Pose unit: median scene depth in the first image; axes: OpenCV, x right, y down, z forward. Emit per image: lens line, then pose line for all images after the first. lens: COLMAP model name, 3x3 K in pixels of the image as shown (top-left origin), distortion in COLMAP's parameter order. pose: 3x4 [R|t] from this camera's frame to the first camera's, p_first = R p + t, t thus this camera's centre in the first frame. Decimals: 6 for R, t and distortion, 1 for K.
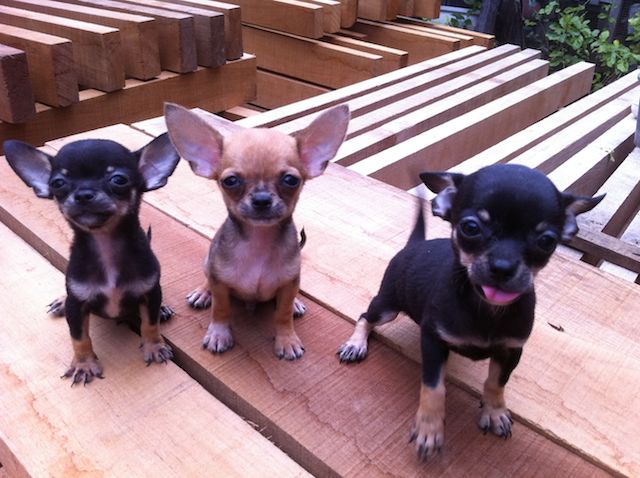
lens RADIAL K [[632.6, 0, 320.0], [0, 632.6, 239.0], [0, 0, 1]] dist [0.061442, -0.254235]
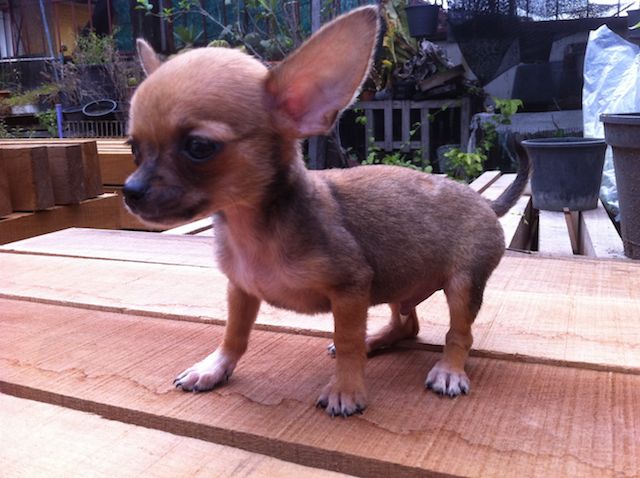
lens RADIAL K [[632.6, 0, 320.0], [0, 632.6, 239.0], [0, 0, 1]] dist [0.061442, -0.254235]
pose [[0.946004, -0.140300, 0.292220, -0.113655], [0.222997, 0.935945, -0.272543, 0.083204], [-0.235264, 0.322991, 0.916694, 0.158594]]
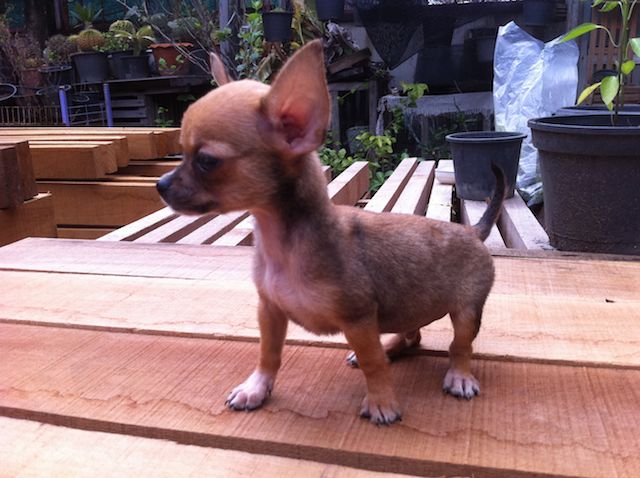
lens RADIAL K [[632.6, 0, 320.0], [0, 632.6, 239.0], [0, 0, 1]] dist [0.061442, -0.254235]
pose [[0.882894, -0.186376, 0.431001, -0.180901], [0.292160, 0.936595, -0.193474, 0.049726], [-0.367615, 0.296739, 0.881366, 0.133329]]
